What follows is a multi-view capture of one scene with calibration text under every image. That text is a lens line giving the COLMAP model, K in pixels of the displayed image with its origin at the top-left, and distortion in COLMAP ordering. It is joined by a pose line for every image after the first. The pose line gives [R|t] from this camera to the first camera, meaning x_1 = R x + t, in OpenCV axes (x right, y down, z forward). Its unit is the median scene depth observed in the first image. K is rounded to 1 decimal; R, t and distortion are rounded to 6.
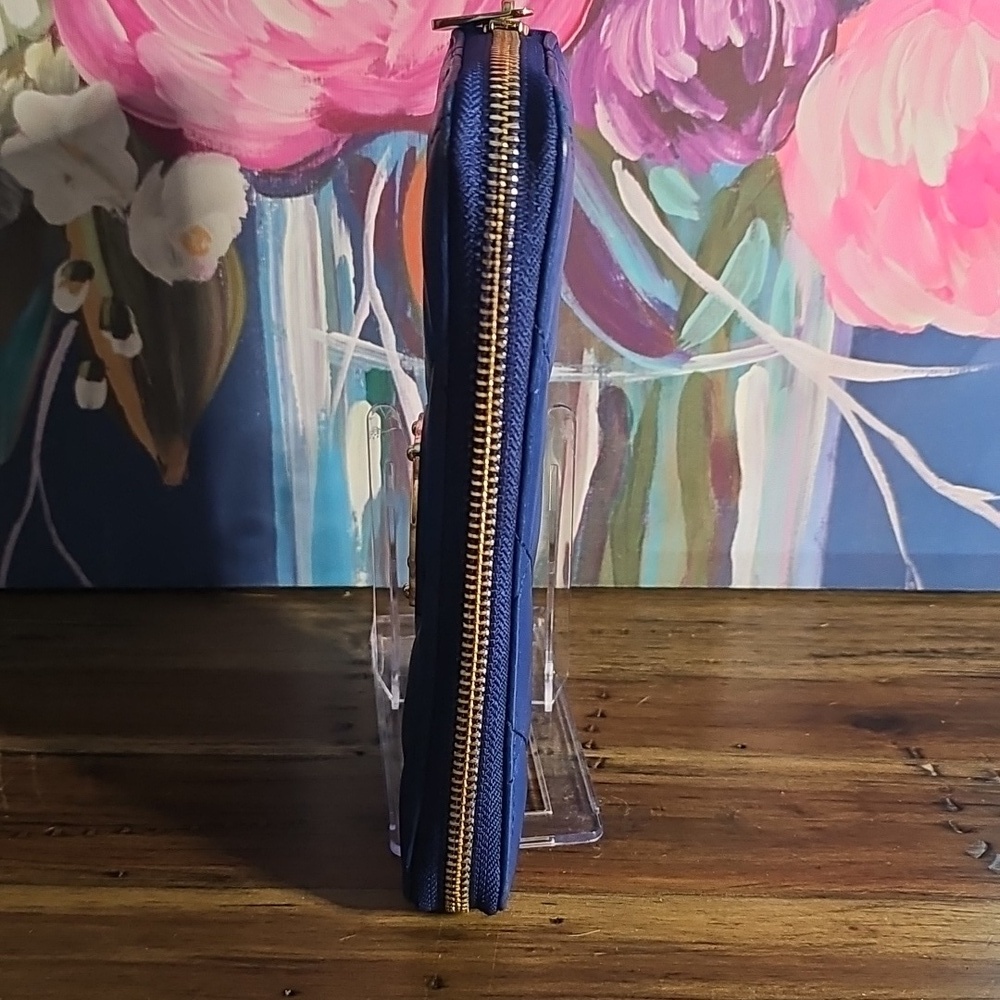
lens RADIAL K [[1573.9, 0, 500.8], [0, 1573.9, 501.1], [0, 0, 1]] dist [0.006446, 0.000000]
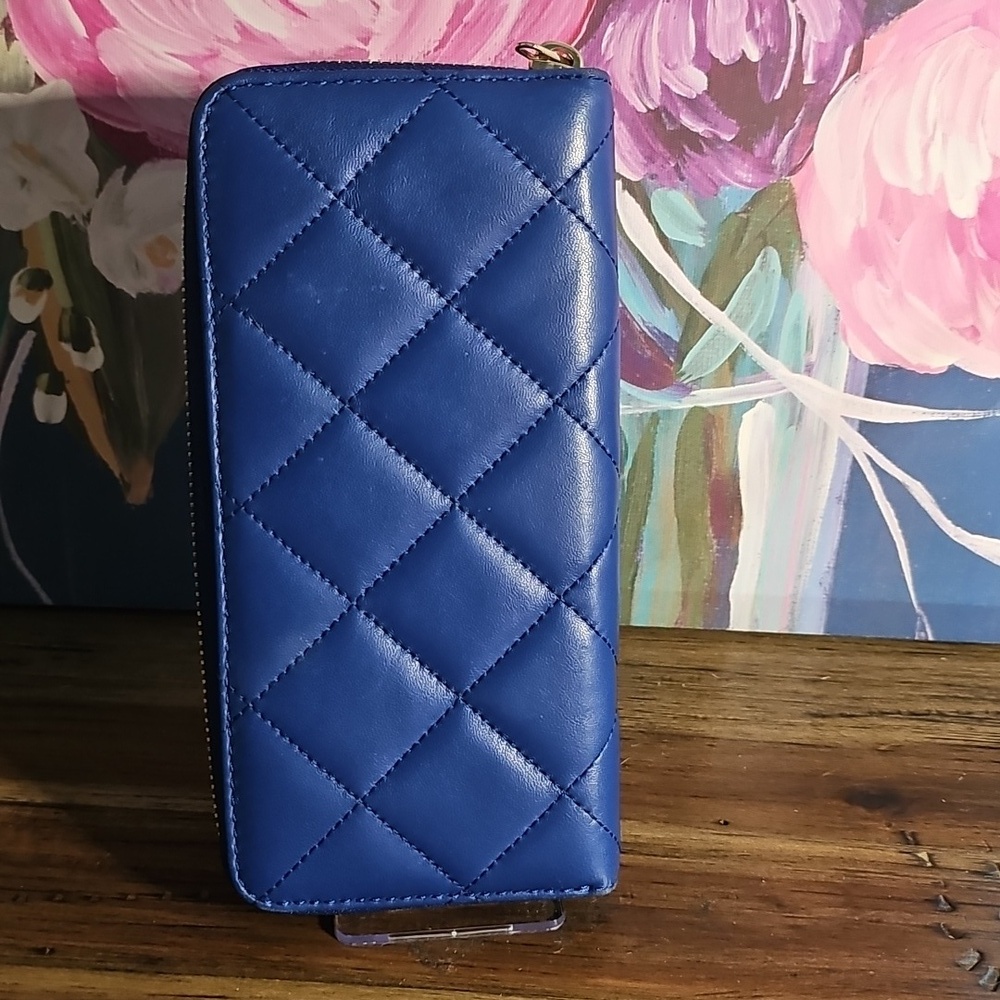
lens RADIAL K [[1573.9, 0, 499.1], [0, 1573.9, 500.0], [0, 0, 1]] dist [0.006446, 0.000000]
pose [[0.998984, 0.035990, -0.027122, 0.036319], [-0.034485, 0.997942, 0.054061, -0.076513], [0.029012, -0.053071, 0.998169, 0.070956]]
